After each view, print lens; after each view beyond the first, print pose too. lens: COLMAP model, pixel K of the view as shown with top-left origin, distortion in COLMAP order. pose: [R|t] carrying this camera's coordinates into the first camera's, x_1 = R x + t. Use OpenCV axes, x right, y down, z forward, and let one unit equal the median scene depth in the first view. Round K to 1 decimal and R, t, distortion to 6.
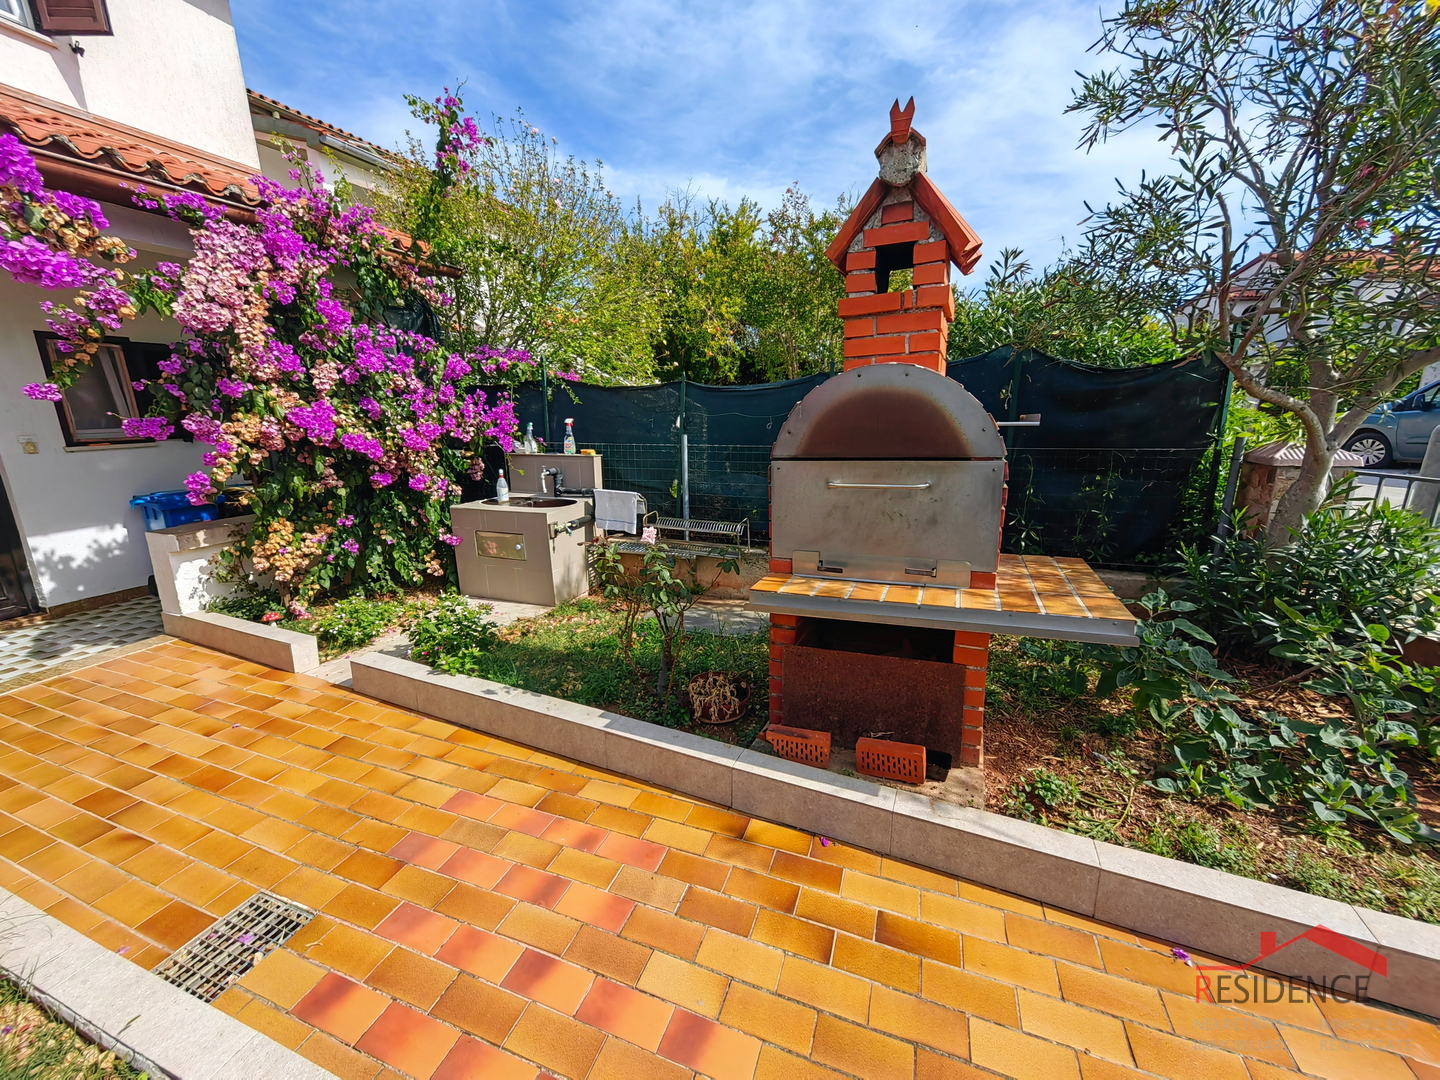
lens RADIAL K [[555.8, 0, 716.6], [0, 555.8, 537.1], [0, 0, 1]] dist [0.003566, 0.000215]
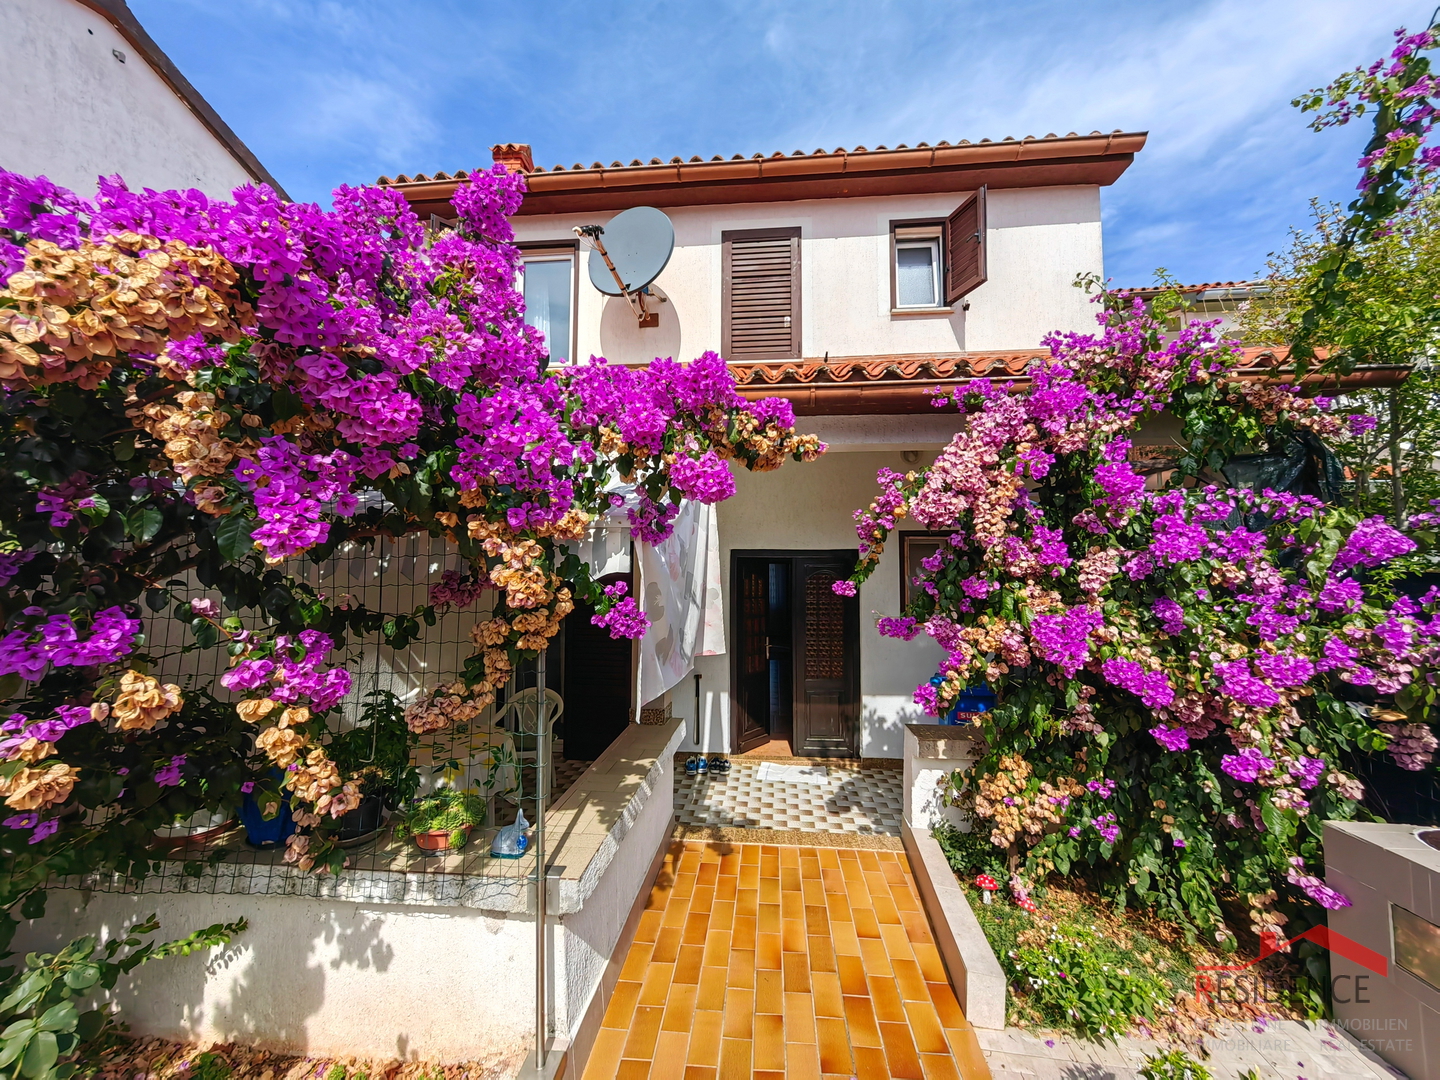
lens RADIAL K [[555.8, 0, 716.5], [0, 555.8, 546.6], [0, 0, 1]] dist [0.003566, 0.000215]
pose [[0.266486, -0.039215, -0.963041, -0.157460], [-0.230010, 0.967717, -0.103052, -0.129954], [0.935992, 0.248971, 0.248863, 0.361198]]
